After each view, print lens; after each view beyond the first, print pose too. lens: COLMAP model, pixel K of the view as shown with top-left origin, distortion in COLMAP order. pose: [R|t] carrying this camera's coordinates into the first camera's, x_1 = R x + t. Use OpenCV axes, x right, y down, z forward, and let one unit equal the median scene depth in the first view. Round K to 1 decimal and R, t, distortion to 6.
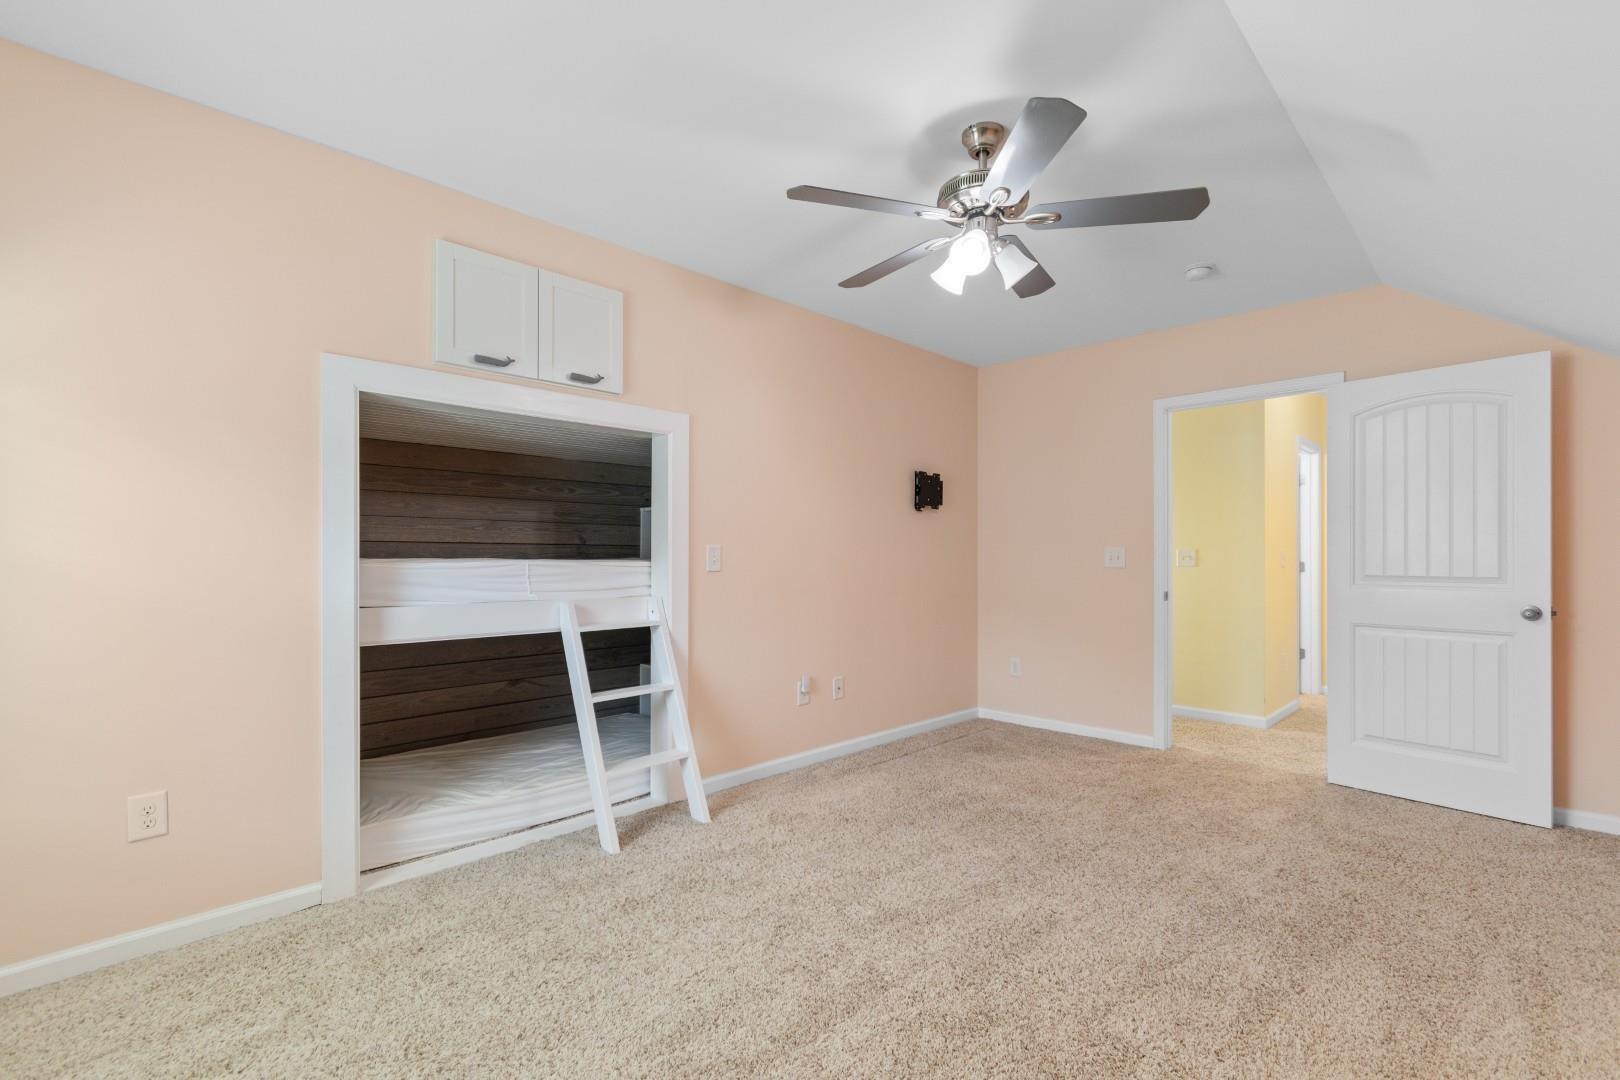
lens RADIAL K [[719.3, 0, 815.4], [0, 719.3, 558.8], [0, 0, 1]] dist [0.002518, 0.000244]
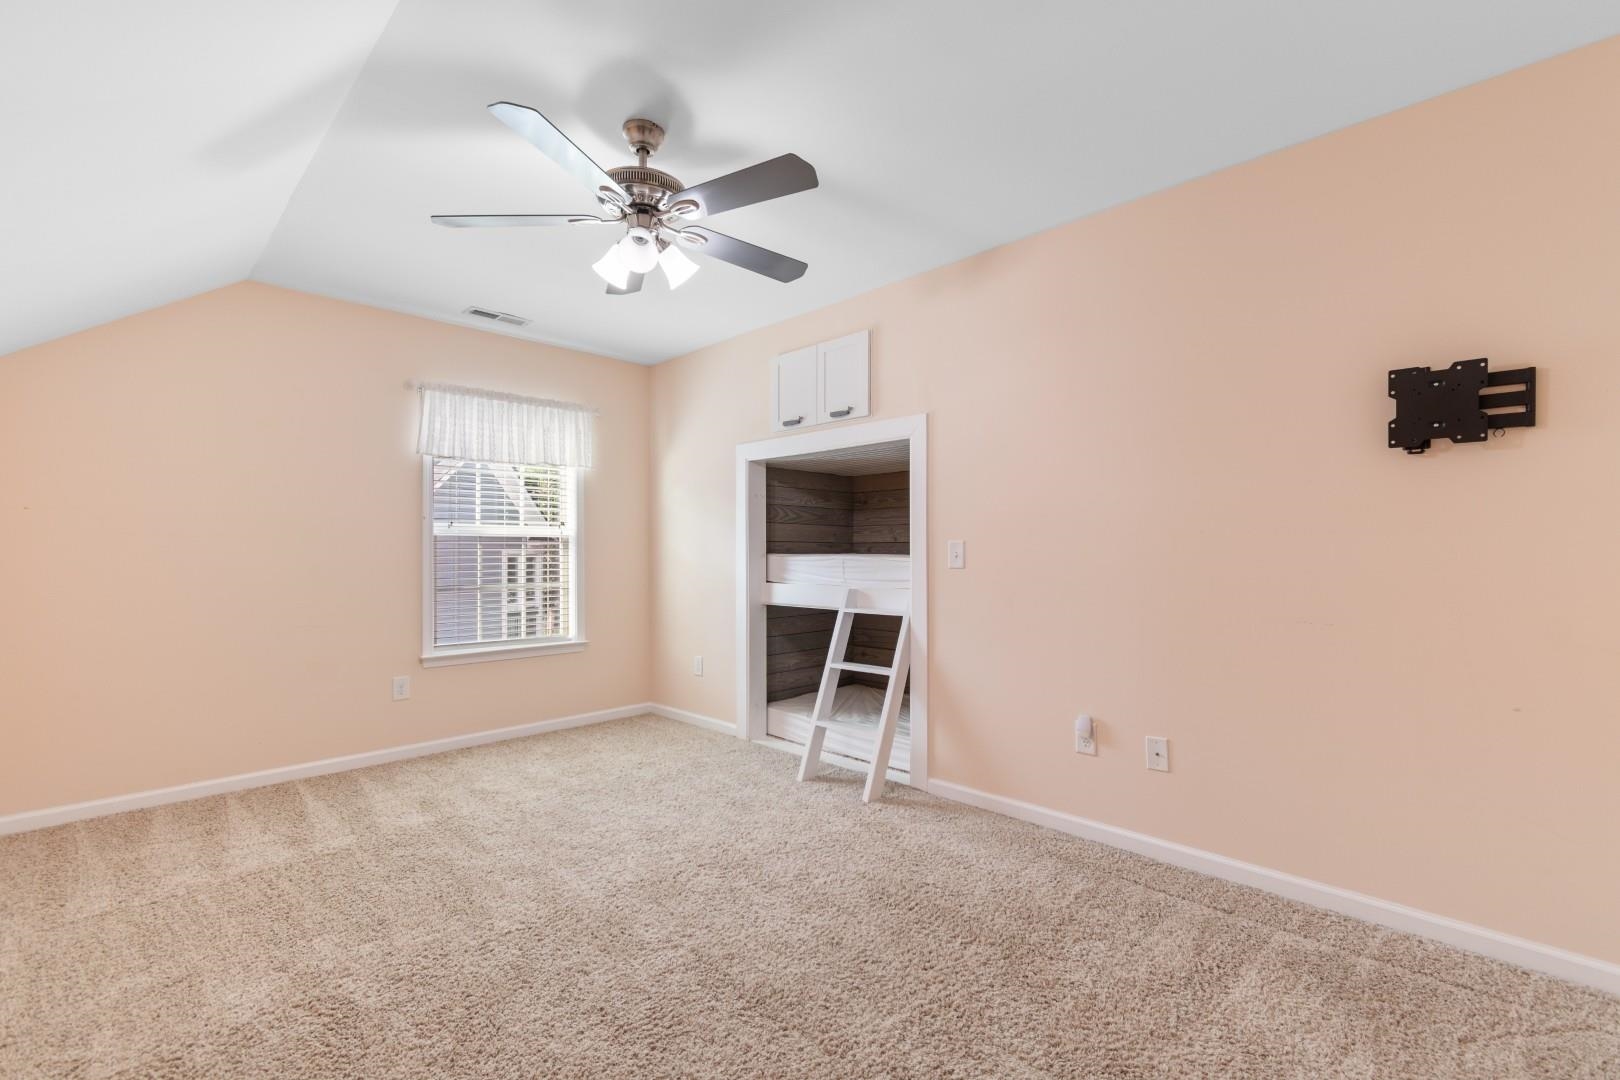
lens RADIAL K [[719.3, 0, 815.4], [0, 719.3, 558.8], [0, 0, 1]] dist [0.002518, 0.000244]
pose [[-0.004665, 0.003044, -0.999984, 0.924332], [-0.005186, 0.999982, 0.003068, 0.003778], [0.999976, 0.005200, -0.004649, 0.933716]]
